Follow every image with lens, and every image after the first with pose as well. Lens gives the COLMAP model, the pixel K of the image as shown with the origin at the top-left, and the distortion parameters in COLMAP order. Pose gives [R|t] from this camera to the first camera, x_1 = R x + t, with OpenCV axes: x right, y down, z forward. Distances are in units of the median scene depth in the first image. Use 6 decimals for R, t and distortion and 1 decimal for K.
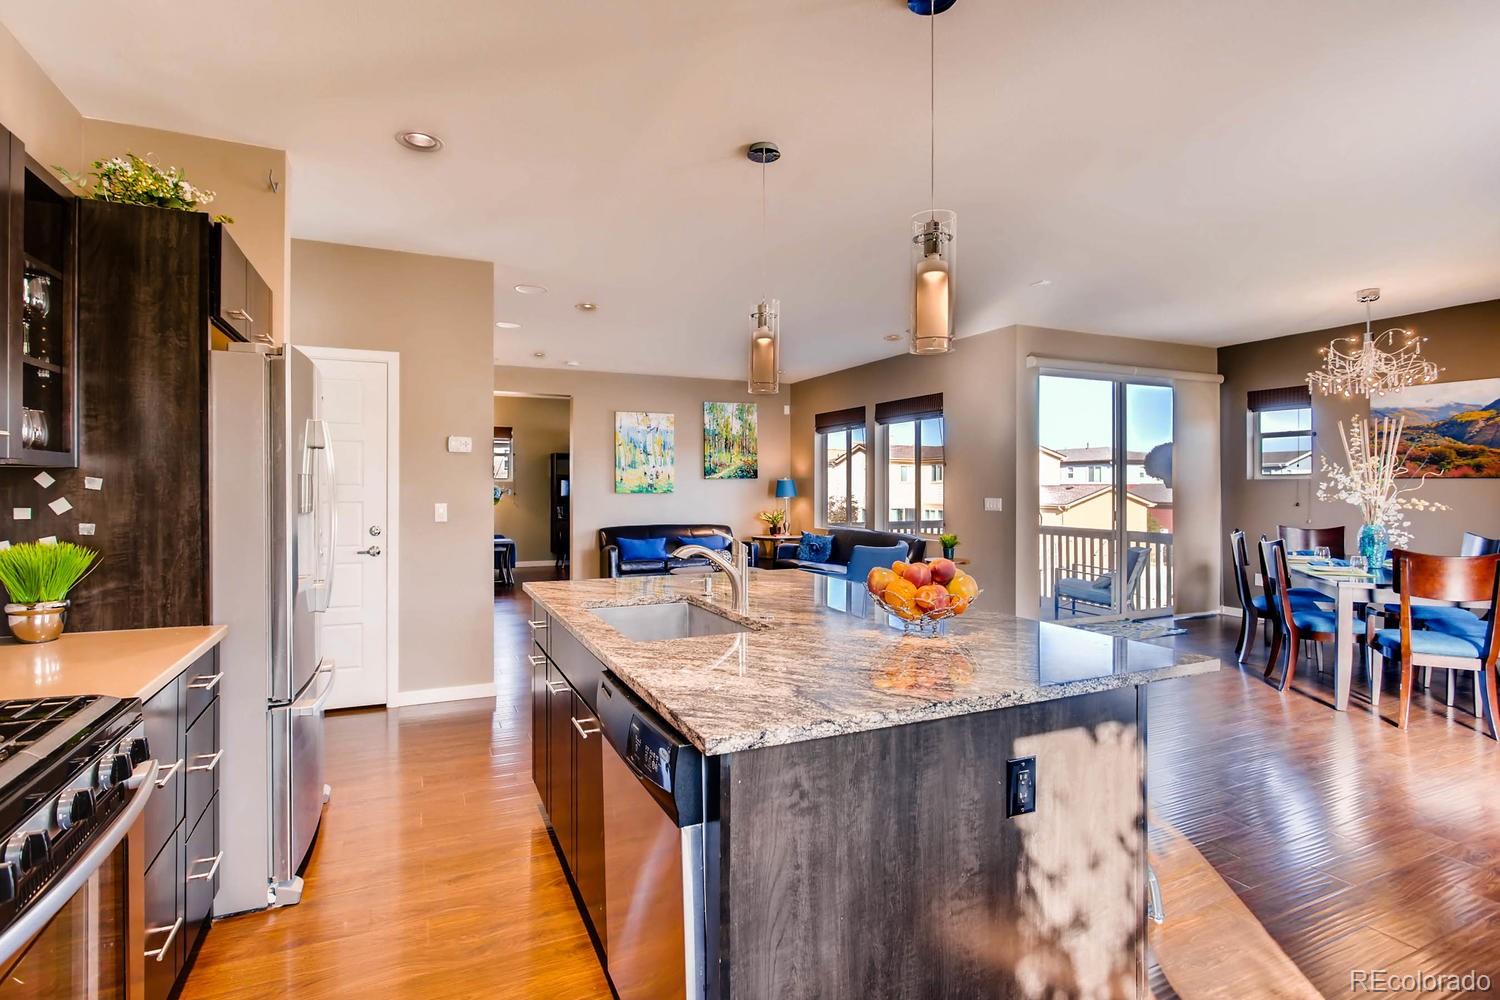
lens RADIAL K [[723.8, 0, 742.1], [0, 723.8, 488.9], [0, 0, 1]] dist [-0.001200, -0.000705]
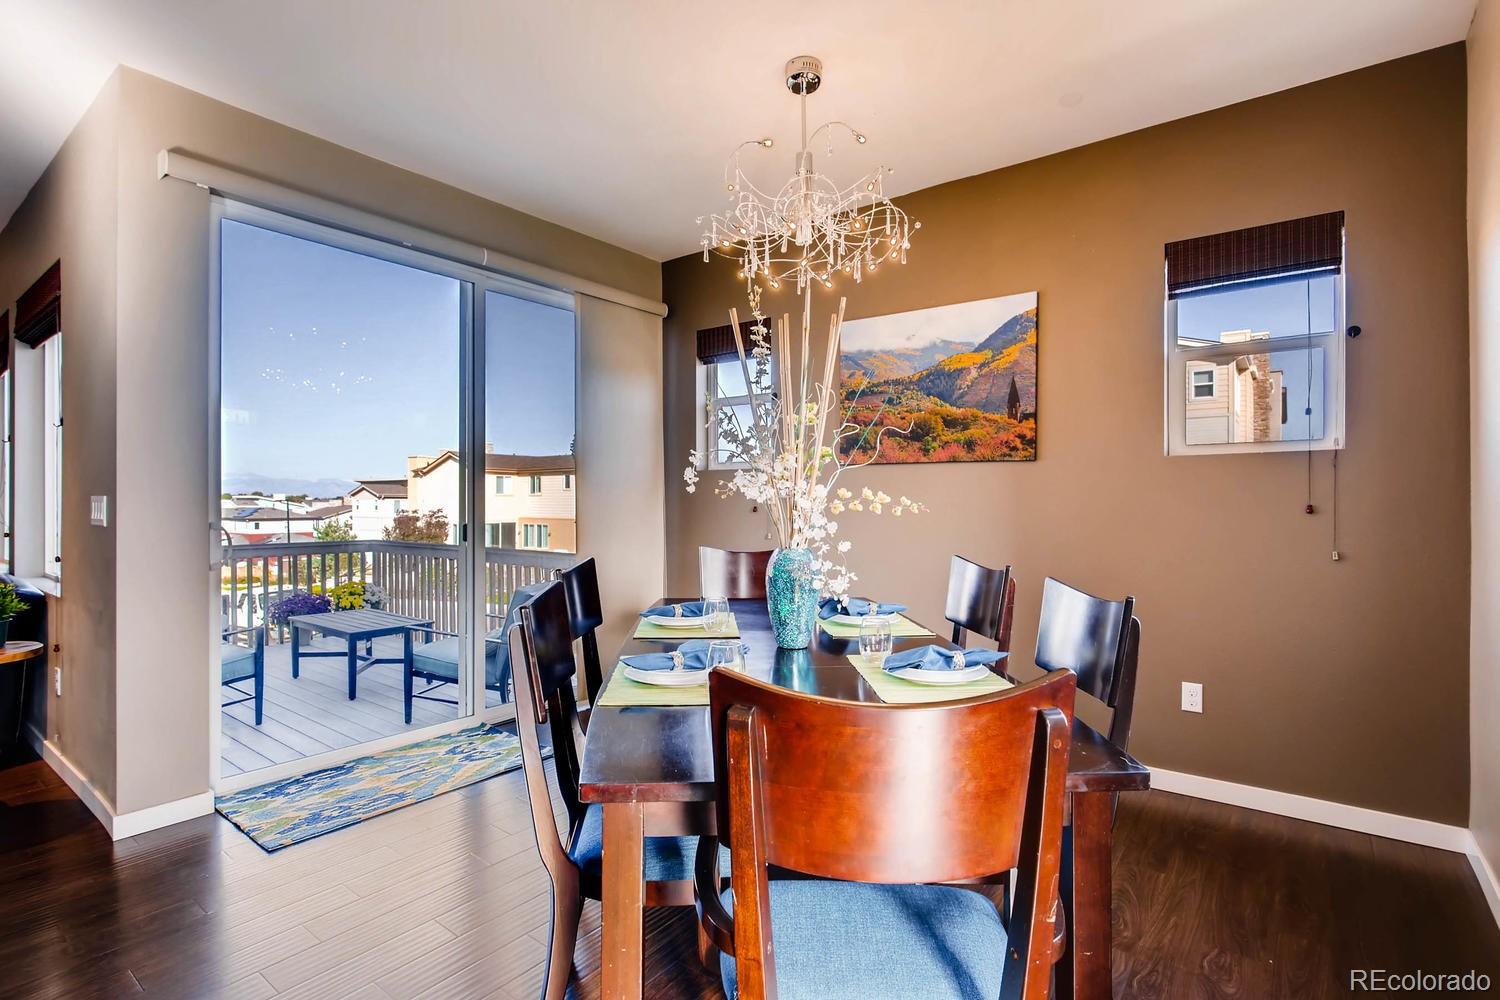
lens RADIAL K [[735.4, 0, 733.7], [0, 735.4, 501.5], [0, 0, 1]] dist [-0.012320, 0.000239]
pose [[0.883753, 0.000640, 0.467953, 0.544831], [0.000415, 0.999998, -0.002150, 0.019215], [-0.467953, 0.002094, 0.883751, 0.537436]]
